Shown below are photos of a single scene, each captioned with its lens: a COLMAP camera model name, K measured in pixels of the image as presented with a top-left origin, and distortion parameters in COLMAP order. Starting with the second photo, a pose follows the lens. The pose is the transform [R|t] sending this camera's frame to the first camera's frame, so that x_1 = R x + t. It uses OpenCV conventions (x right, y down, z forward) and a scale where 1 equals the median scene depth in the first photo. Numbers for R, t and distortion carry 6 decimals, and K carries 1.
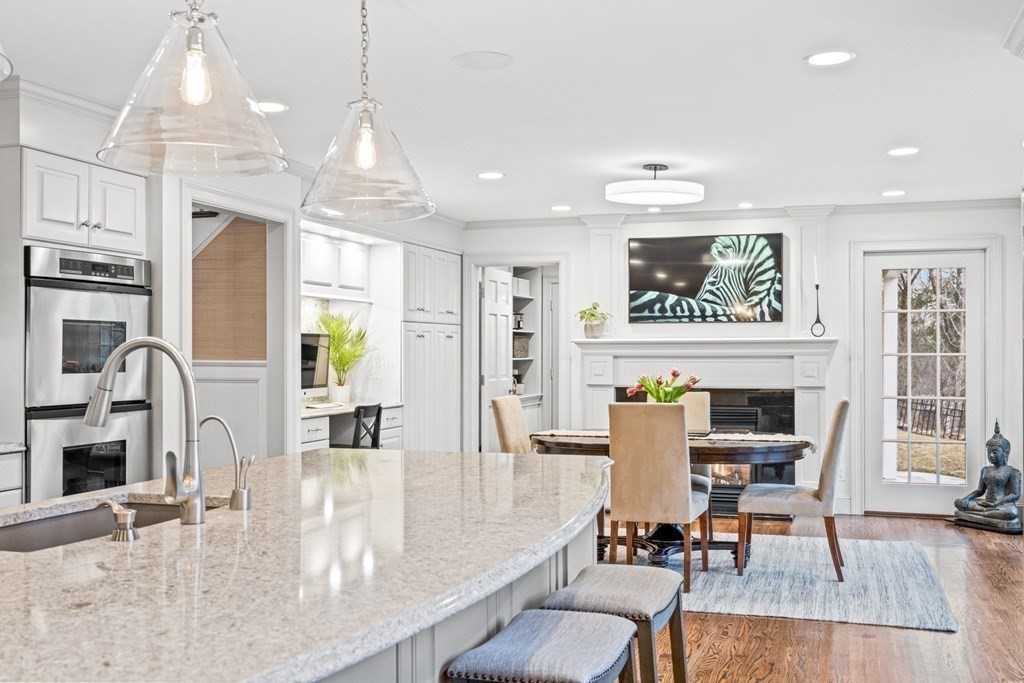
lens RADIAL K [[1009.1, 0, 510.0], [0, 1009.1, 343.4], [0, 0, 1]] dist [0.005094, 0.000000]
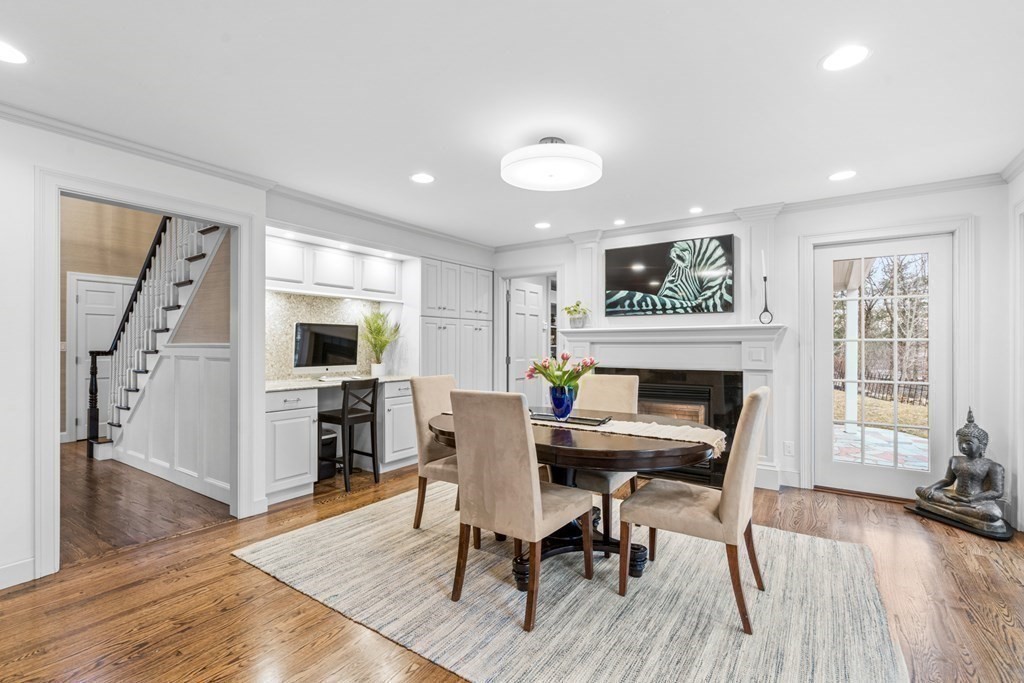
lens RADIAL K [[461.0, 0, 514.3], [0, 461.0, 342.3], [0, 0, 1]] dist [-0.001202, 0.000728]
pose [[0.960156, -0.000430, -0.279464, 0.191277], [0.000997, 0.999998, 0.001889, 0.012600], [0.279463, -0.002093, 0.960154, 0.463026]]
